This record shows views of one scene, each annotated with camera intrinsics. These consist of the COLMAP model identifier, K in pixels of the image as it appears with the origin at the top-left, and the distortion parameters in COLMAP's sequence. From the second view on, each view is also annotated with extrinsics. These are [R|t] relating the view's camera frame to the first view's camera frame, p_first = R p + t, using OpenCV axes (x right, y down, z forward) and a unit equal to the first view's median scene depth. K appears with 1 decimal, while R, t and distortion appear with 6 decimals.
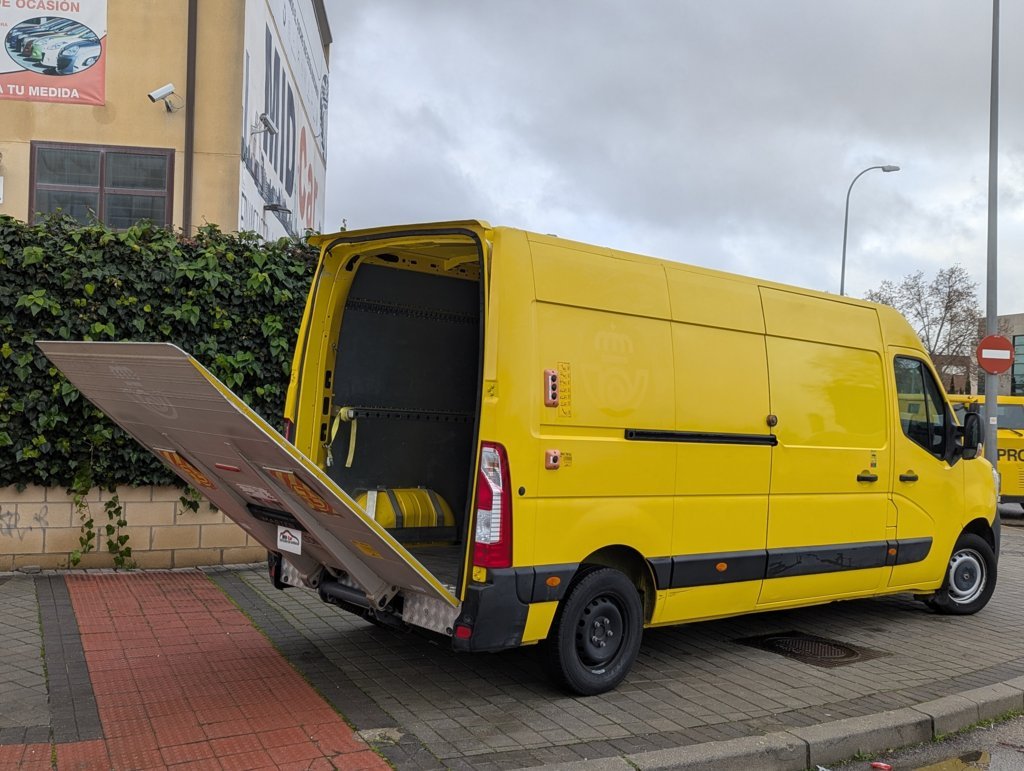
lens RADIAL K [[1094.3, 0, 486.9], [0, 1094.3, 387.3], [0, 0, 1]] dist [0.083859, -0.095448]
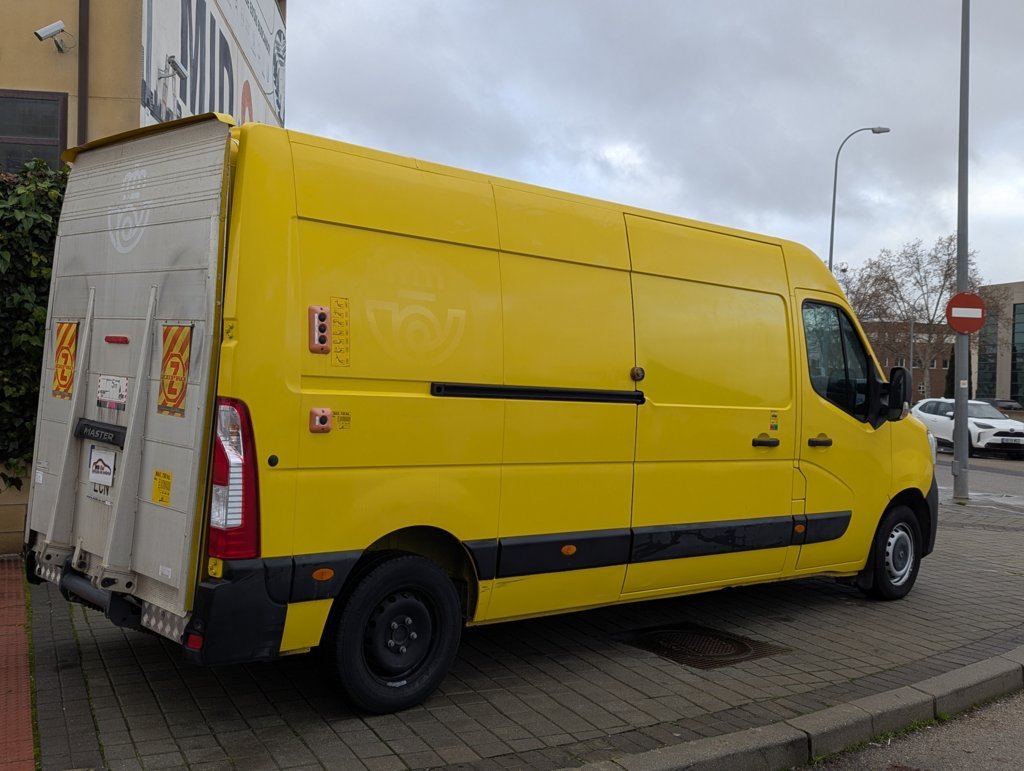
lens RADIAL K [[1092.9, 0, 500.9], [0, 1092.9, 371.7], [0, 0, 1]] dist [0.109715, -0.185332]
pose [[0.999953, -0.007730, 0.005766, 0.129526], [0.007677, 0.999929, 0.009133, 0.017343], [-0.005836, -0.009089, 0.999942, 0.145909]]
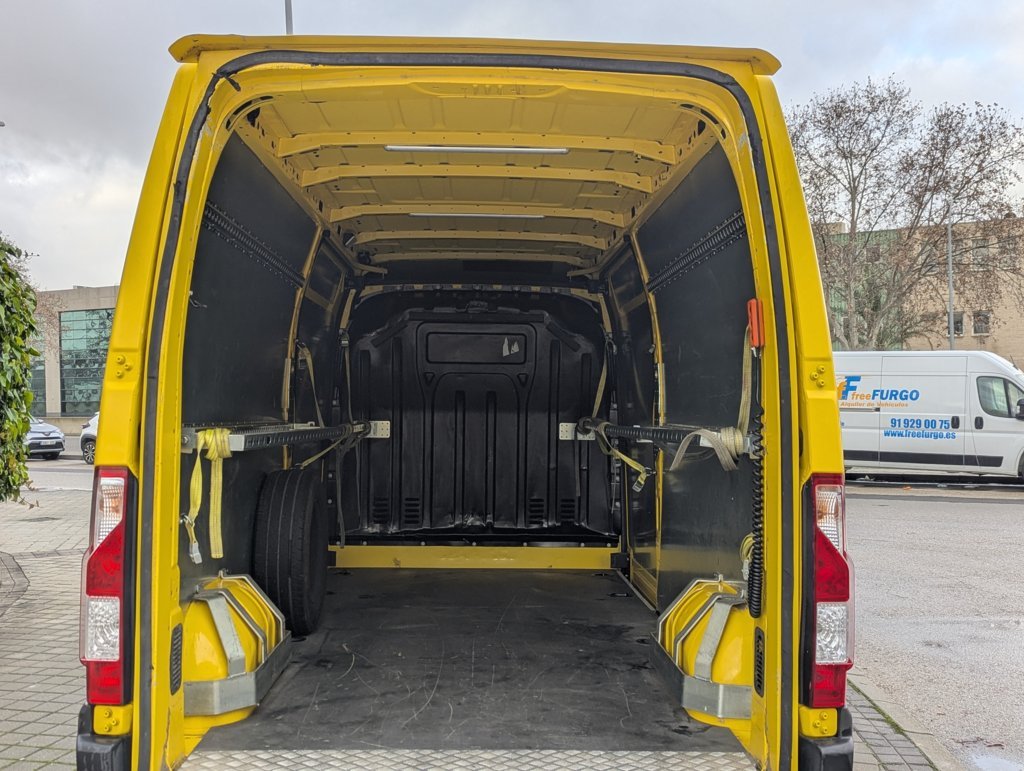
lens RADIAL K [[1092.0, 0, 509.6], [0, 1092.0, 391.4], [0, 0, 1]] dist [0.106986, -0.195470]
pose [[0.647333, -0.047547, 0.760722, -0.340954], [0.028536, 0.998865, 0.038149, -0.009975], [-0.761673, -0.002987, 0.647955, 0.518025]]
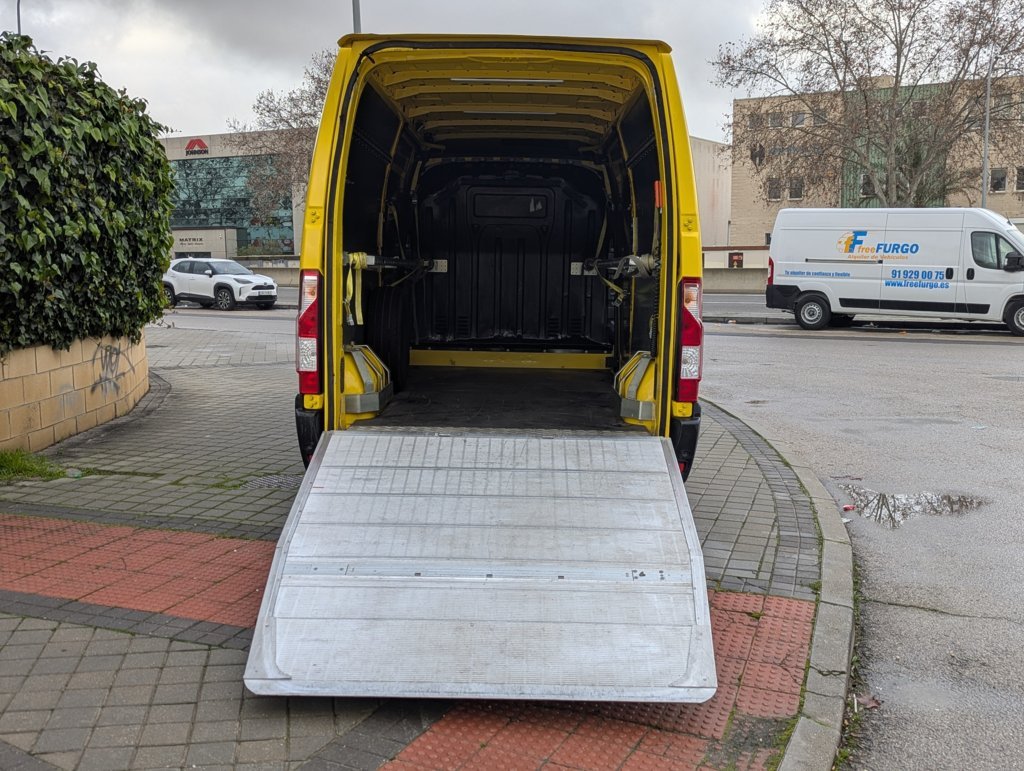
lens RADIAL K [[1092.0, 0, 509.6], [0, 1092.0, 391.4], [0, 0, 1]] dist [0.106986, -0.195470]
pose [[0.678443, -0.137864, 0.721601, -0.565770], [0.022739, 0.985704, 0.166943, -0.011880], [-0.734301, -0.096853, 0.671879, 0.299014]]
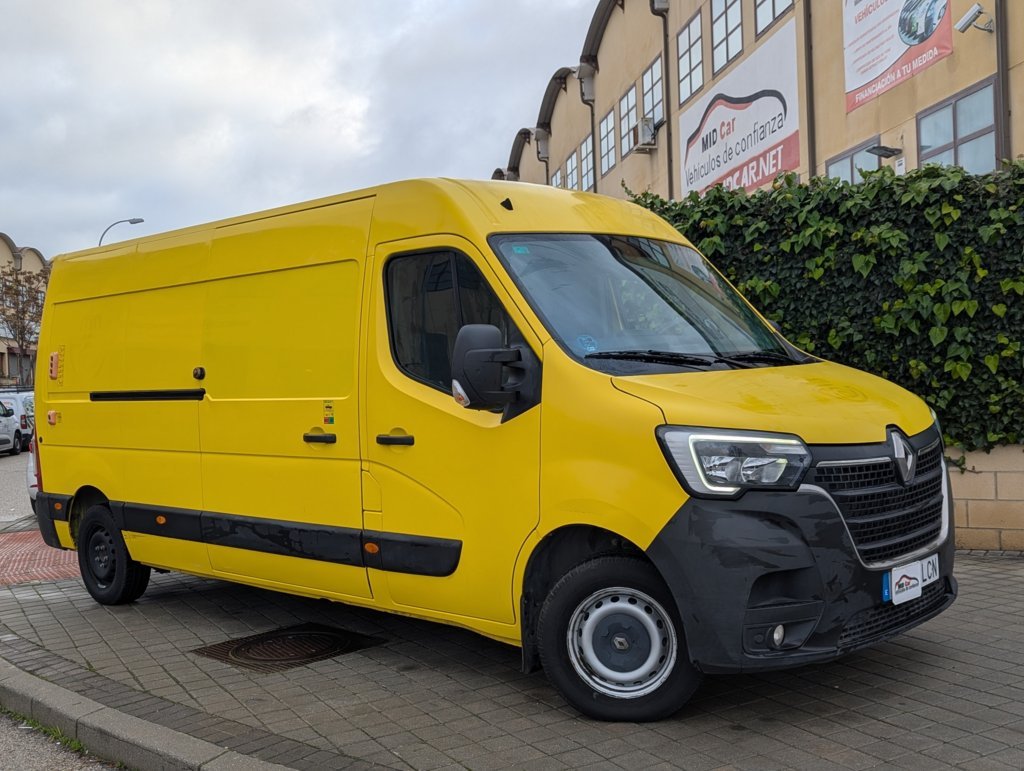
lens RADIAL K [[1092.0, 0, 509.6], [0, 1092.0, 391.4], [0, 0, 1]] dist [0.106986, -0.195470]
pose [[0.064393, -0.040521, -0.997102, 1.035163], [0.057398, 0.997672, -0.036837, 0.081700], [0.996273, -0.054860, 0.066569, 1.033342]]
